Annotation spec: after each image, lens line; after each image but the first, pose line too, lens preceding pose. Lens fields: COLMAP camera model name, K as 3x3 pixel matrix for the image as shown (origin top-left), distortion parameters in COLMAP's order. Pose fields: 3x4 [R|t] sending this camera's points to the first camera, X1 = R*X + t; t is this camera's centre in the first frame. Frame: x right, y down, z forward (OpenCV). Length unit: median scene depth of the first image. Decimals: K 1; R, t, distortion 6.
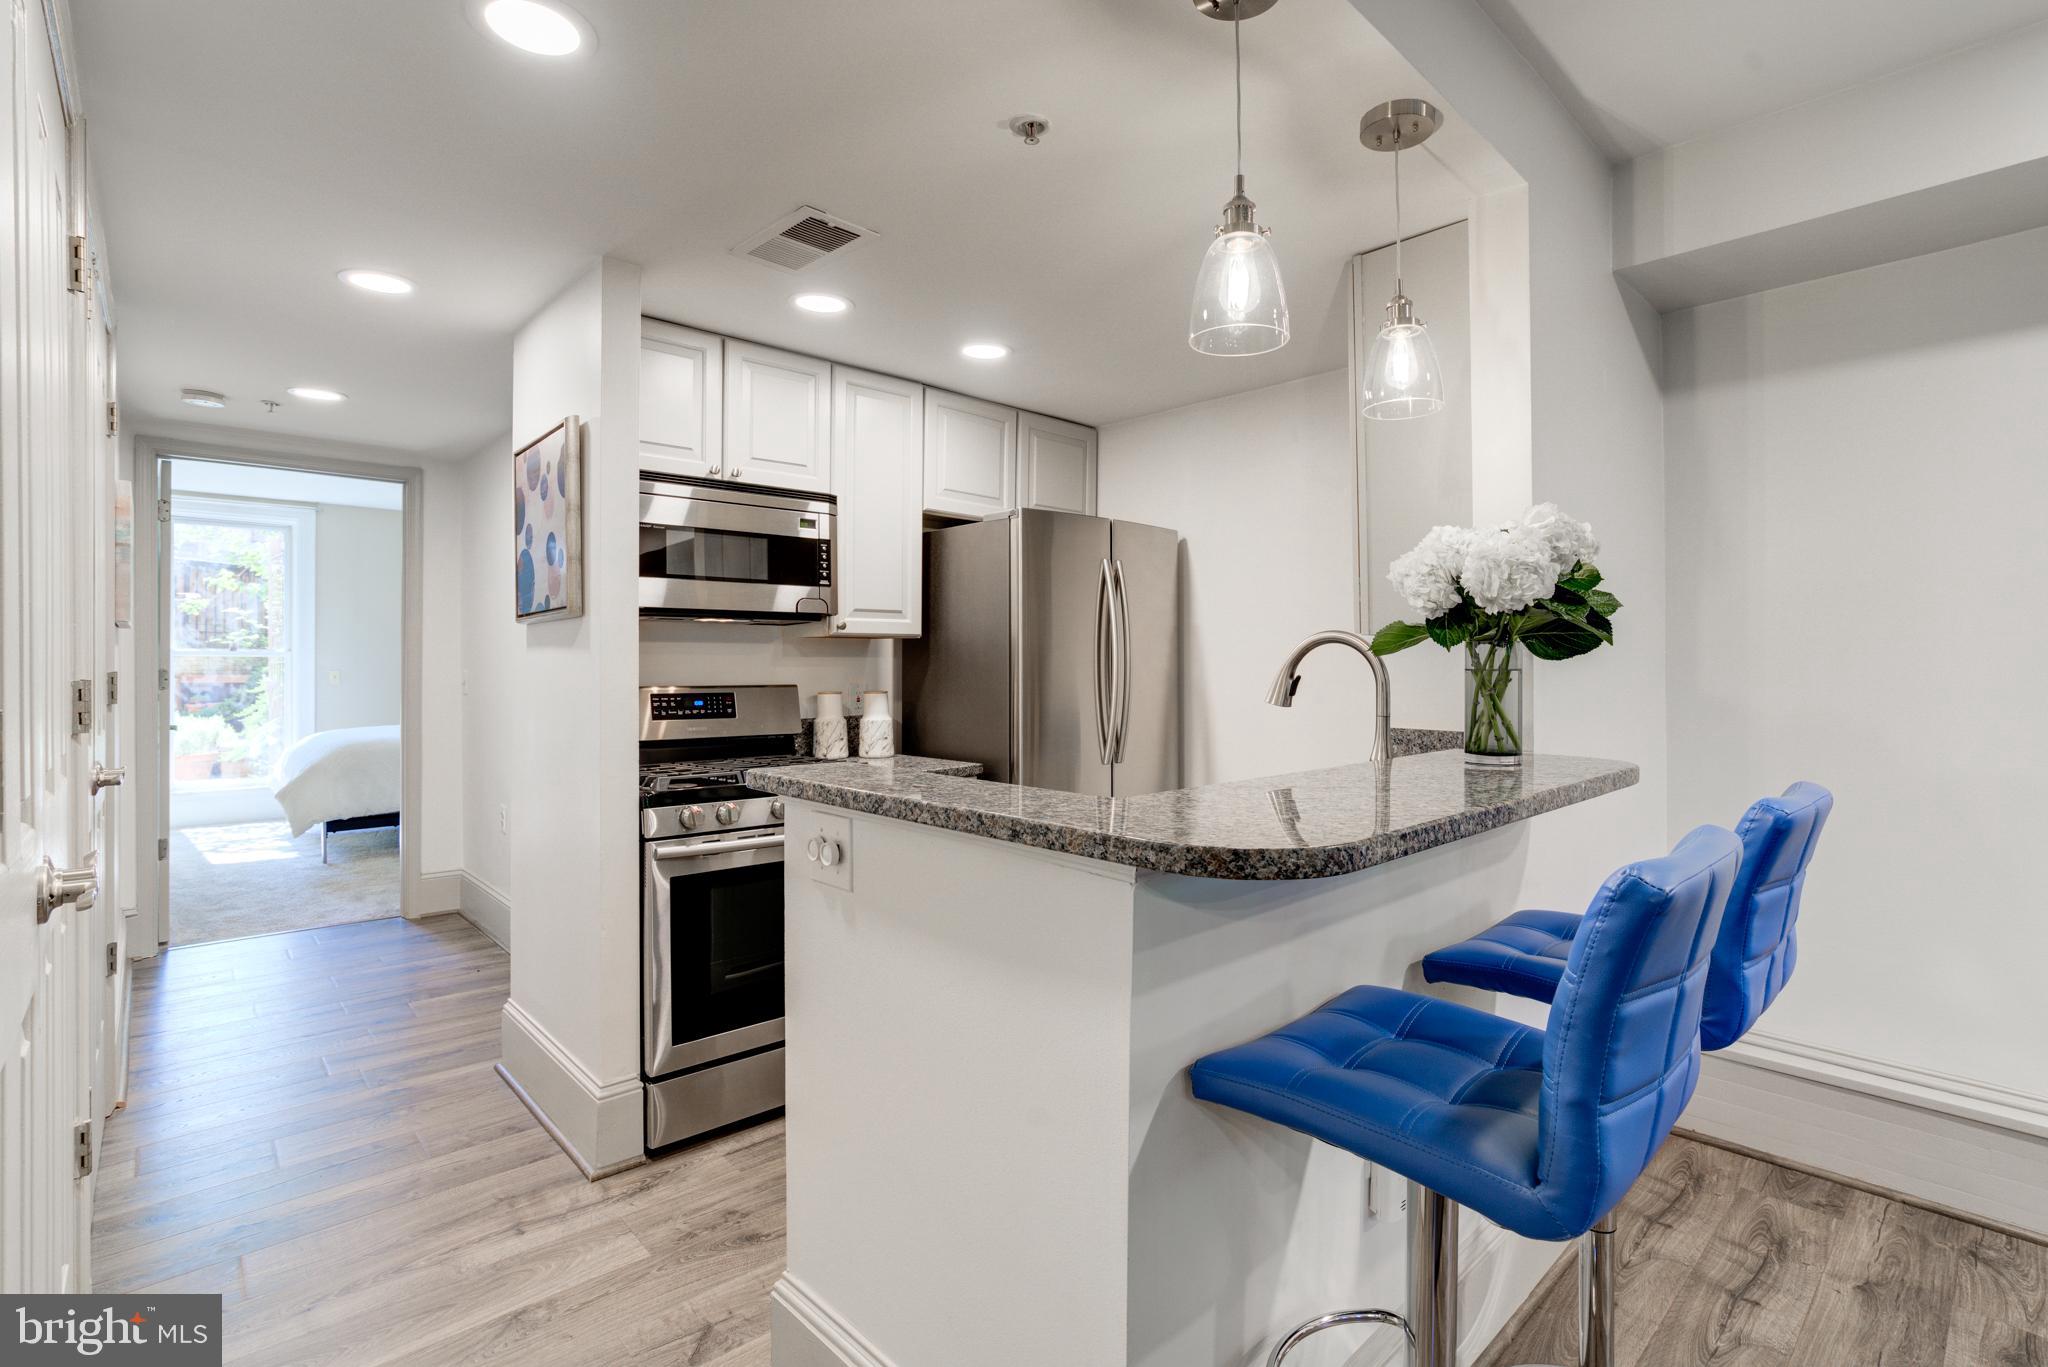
lens RADIAL K [[935.1, 0, 1037.2], [0, 935.1, 680.2], [0, 0, 1]] dist [-0.042177, 0.018930]
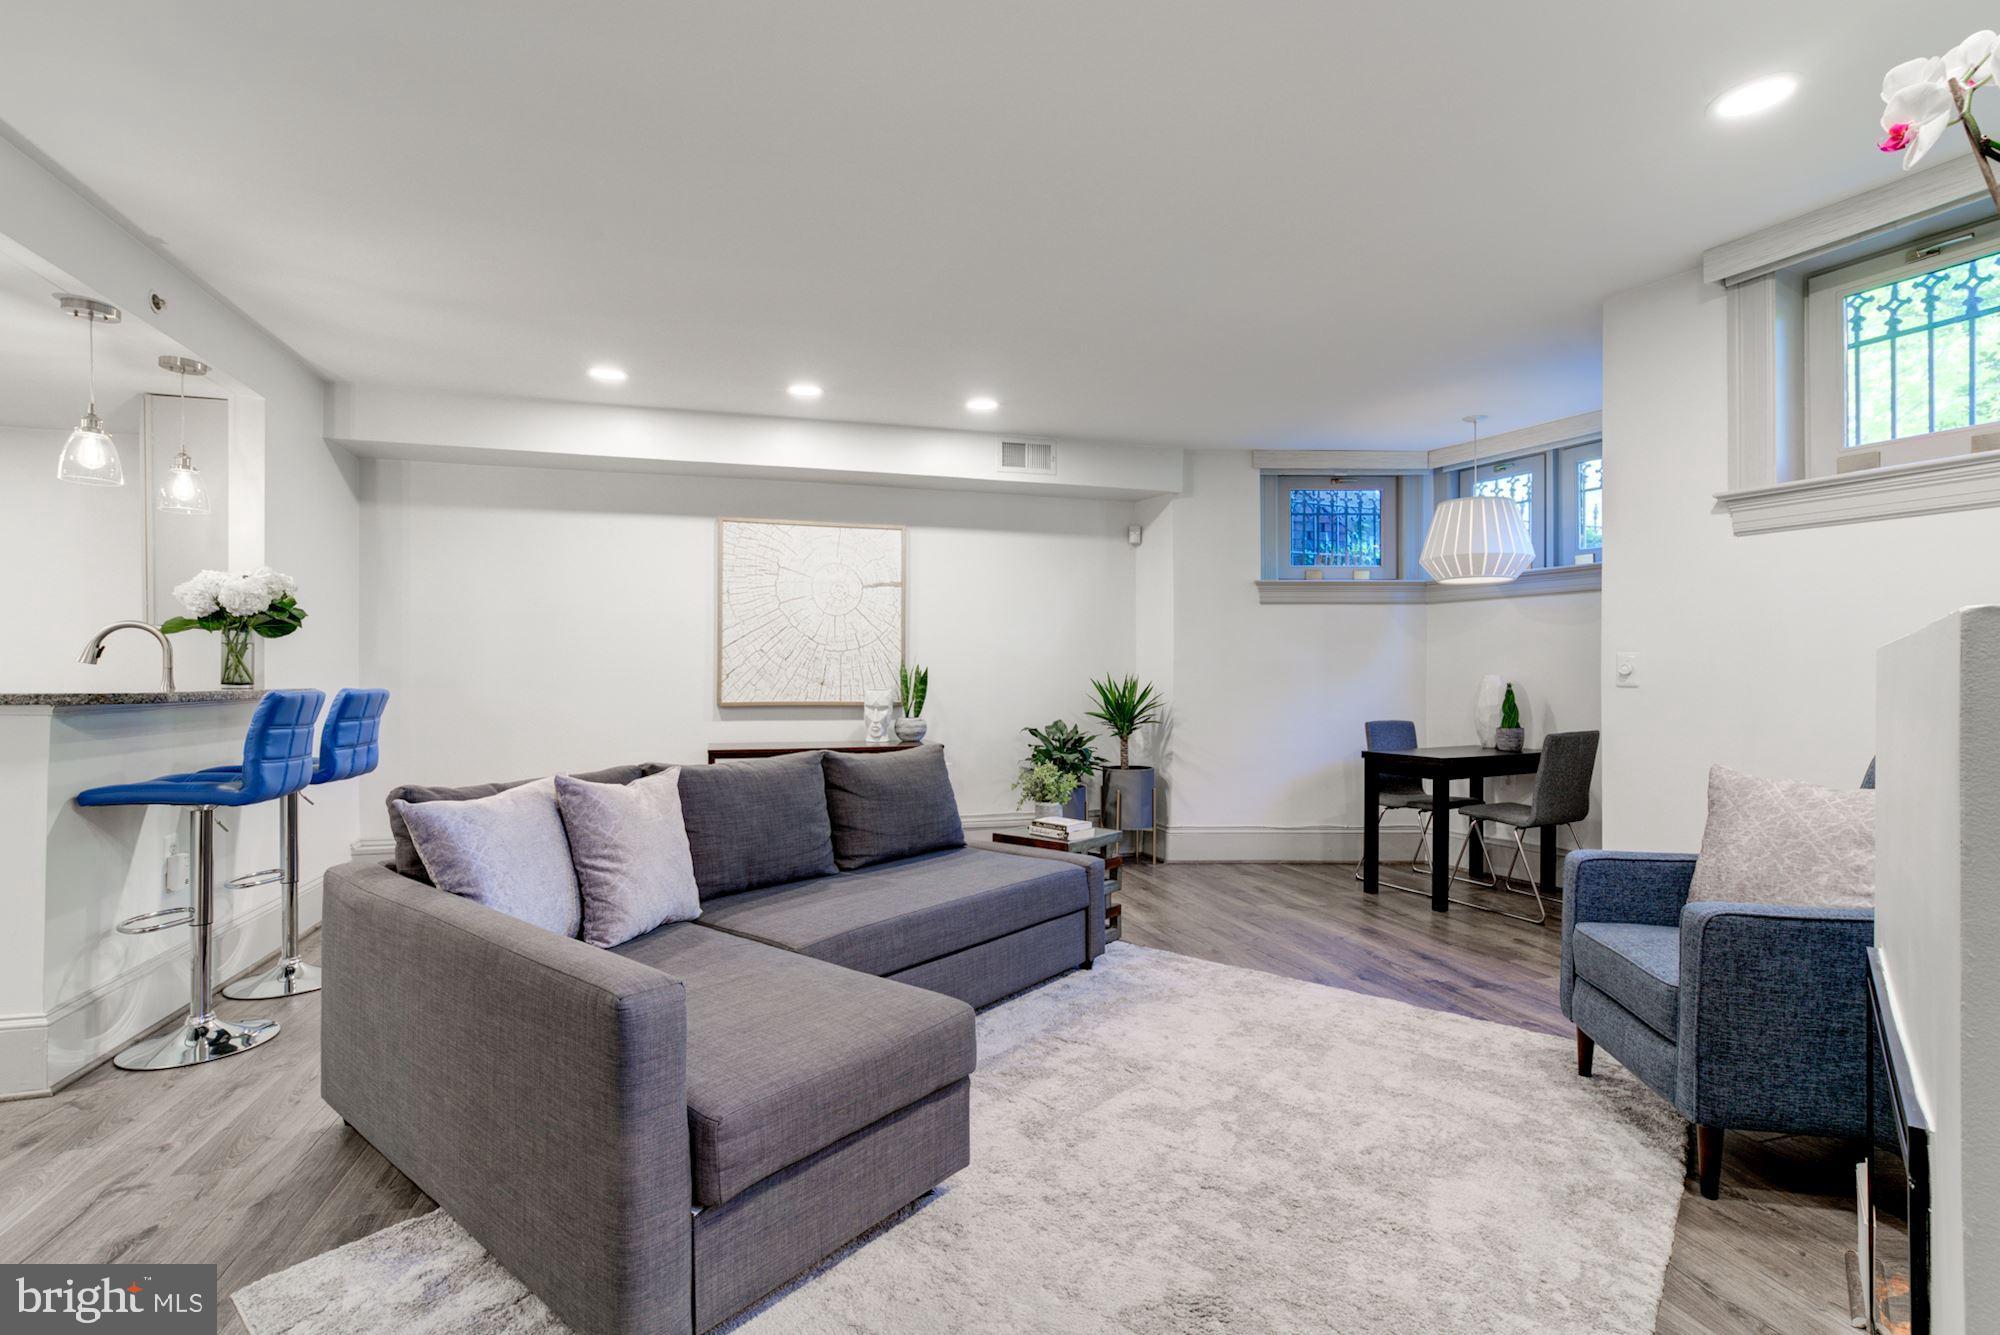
lens RADIAL K [[913.2, 0, 1012.9], [0, 913.2, 664.3], [0, 0, 1]] dist [-0.042177, 0.018930]
pose [[0.418599, 0.012167, 0.908090, -0.593550], [0.015497, 0.999669, -0.020538, 0.103309], [-0.908039, 0.022670, 0.418272, -1.402060]]
